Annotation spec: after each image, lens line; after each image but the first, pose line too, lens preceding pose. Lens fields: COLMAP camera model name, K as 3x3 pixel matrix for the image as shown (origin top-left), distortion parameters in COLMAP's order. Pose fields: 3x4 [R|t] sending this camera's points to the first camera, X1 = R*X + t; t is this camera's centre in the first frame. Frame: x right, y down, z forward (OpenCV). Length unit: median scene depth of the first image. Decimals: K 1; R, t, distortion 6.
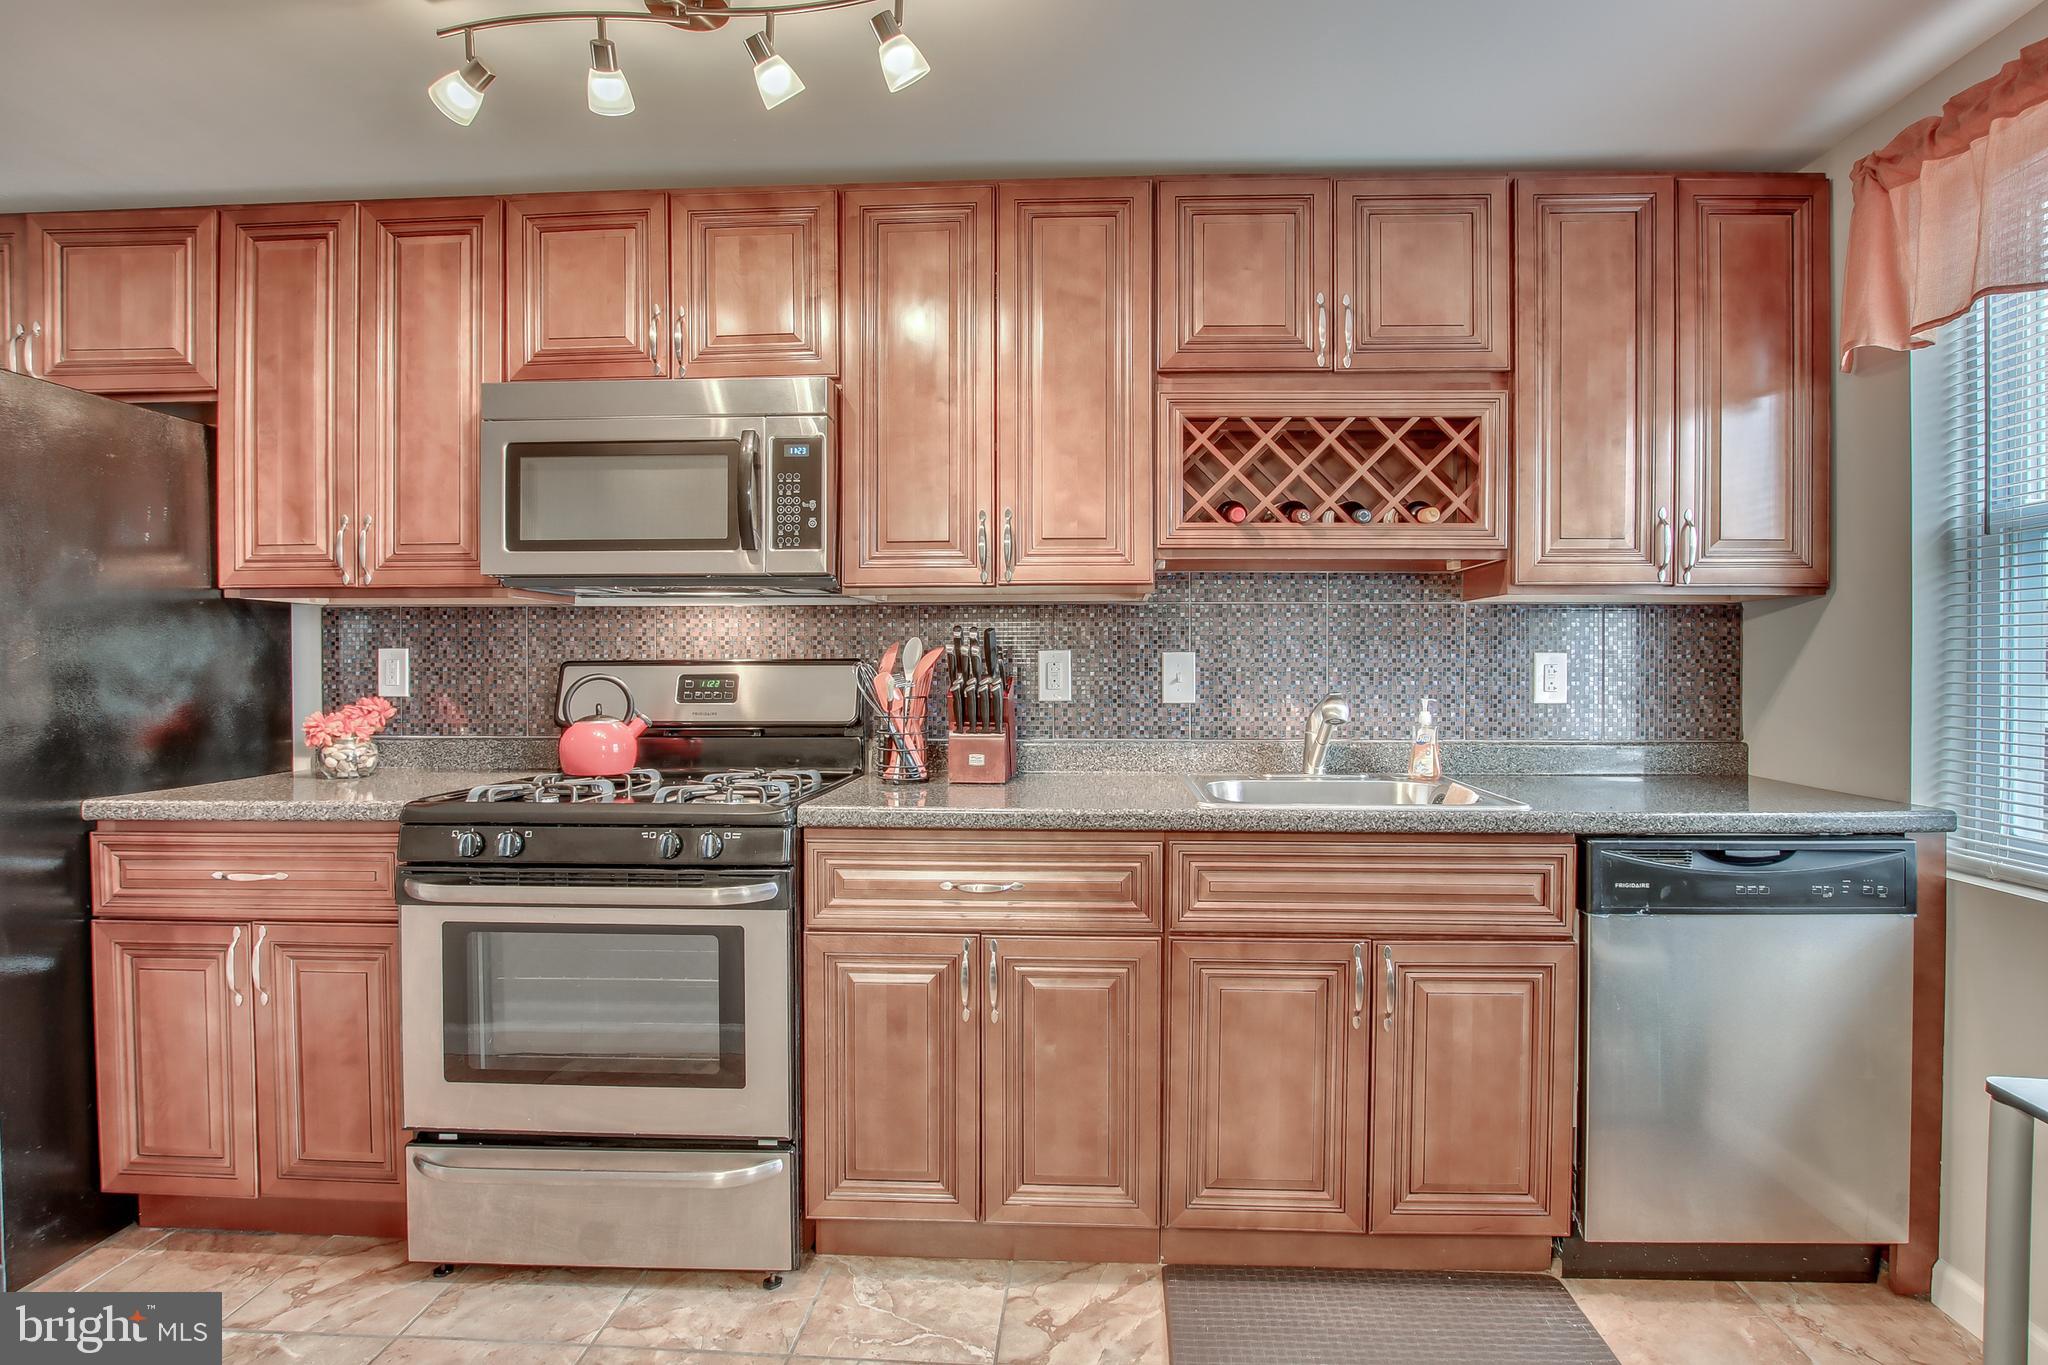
lens RADIAL K [[1028.1, 0, 1052.7], [0, 1028.1, 675.1], [0, 0, 1]] dist [-0.021663, -0.000221]
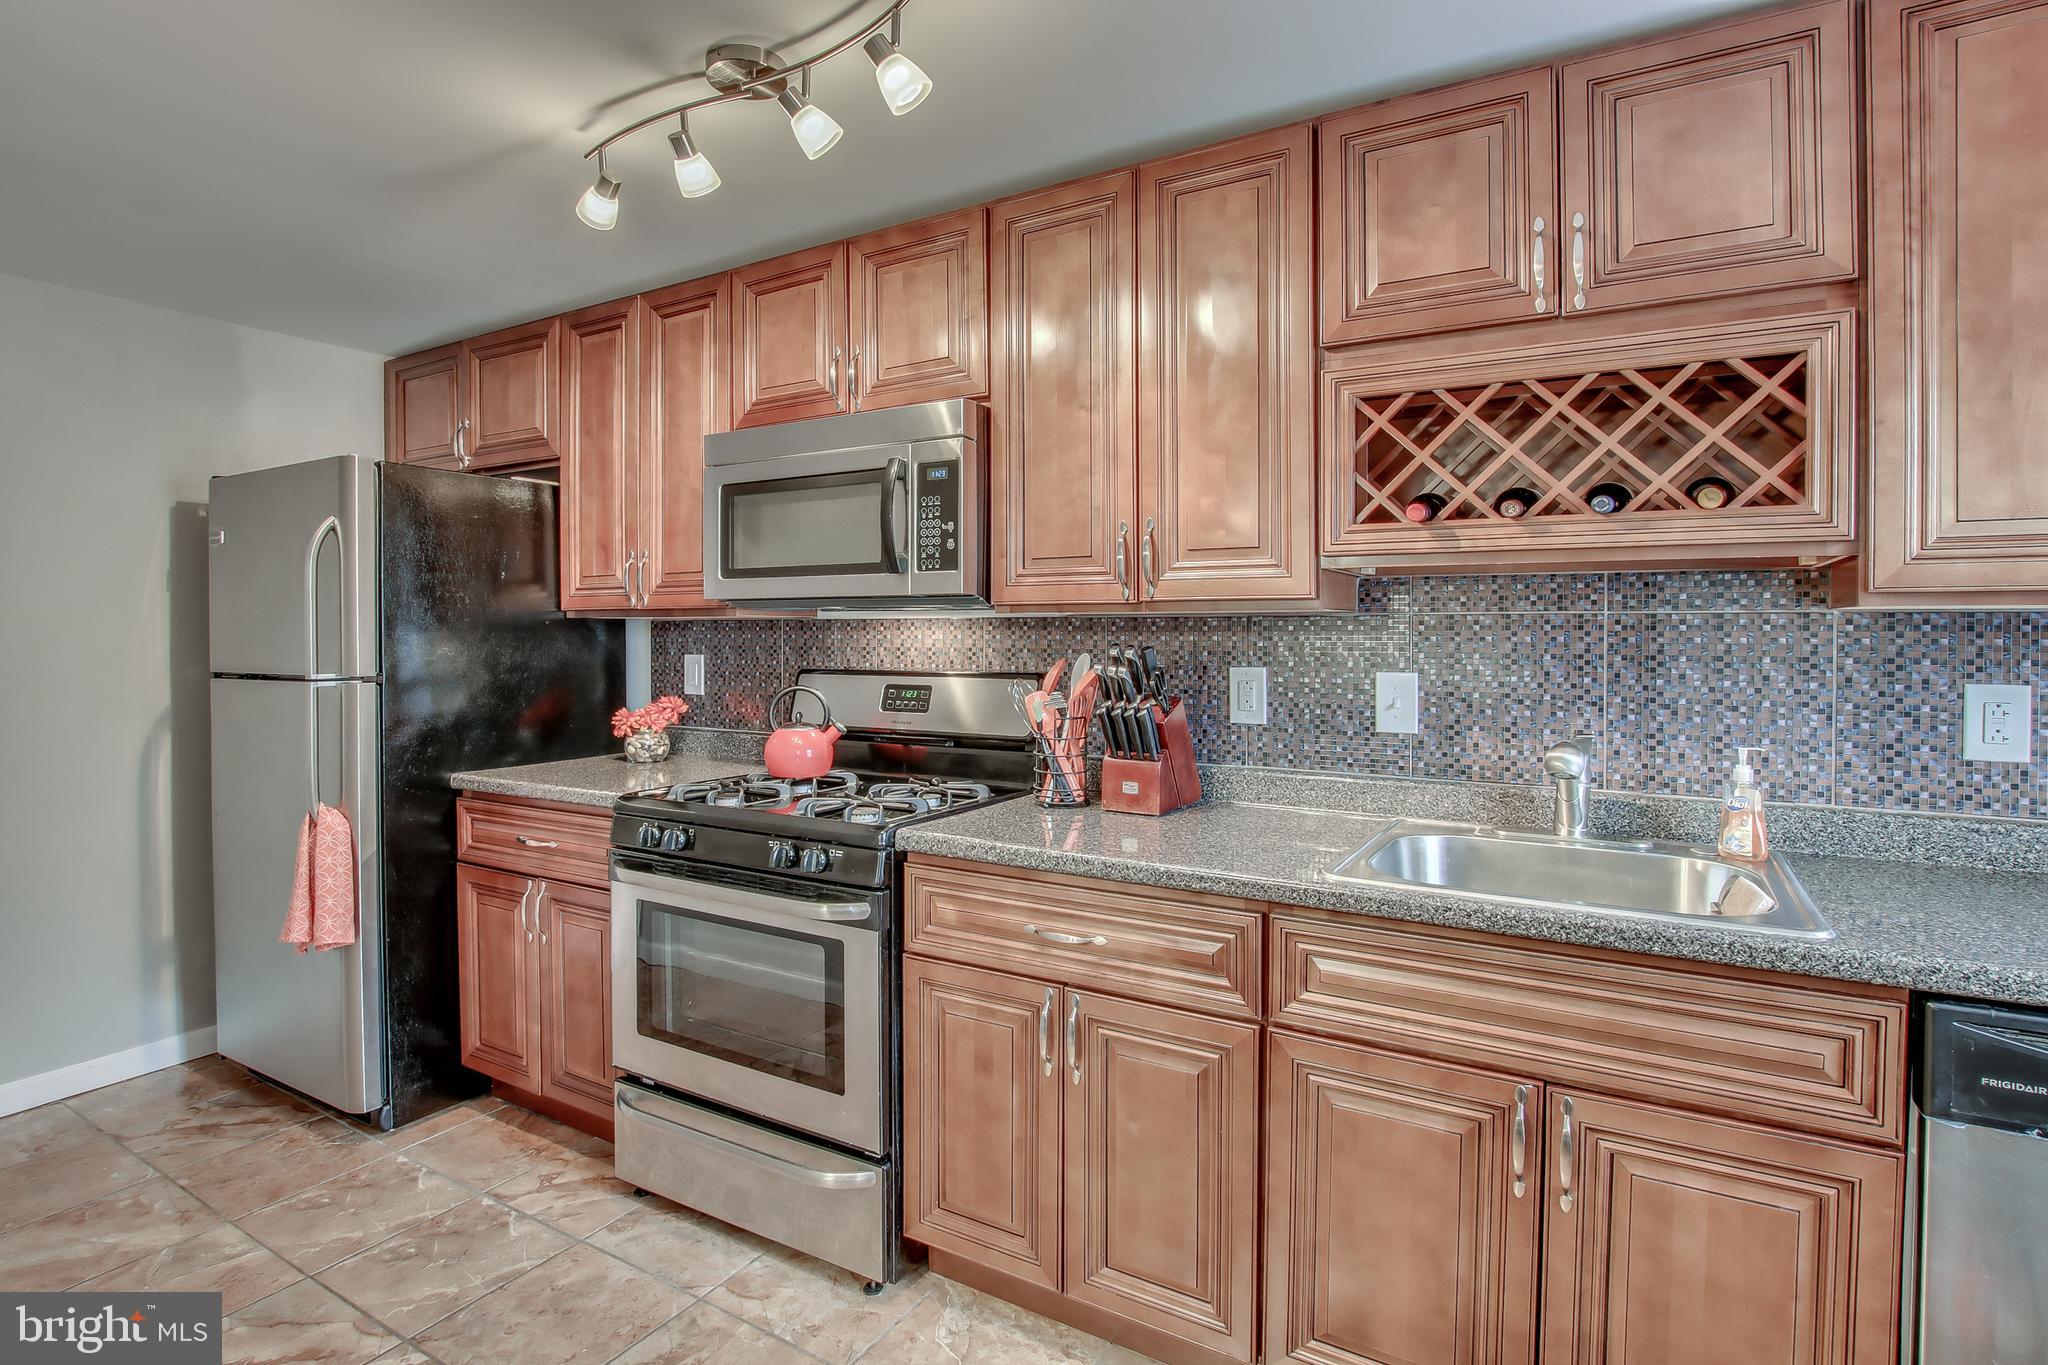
lens RADIAL K [[1000.6, 0, 1018.3], [0, 1000.6, 638.9], [0, 0, 1]] dist [-0.021432, 0.001360]
pose [[0.875024, 0.009553, -0.483985, 0.296865], [-0.010898, 0.999941, 0.000034, -0.055557], [0.483956, 0.005245, 0.875076, 0.170146]]
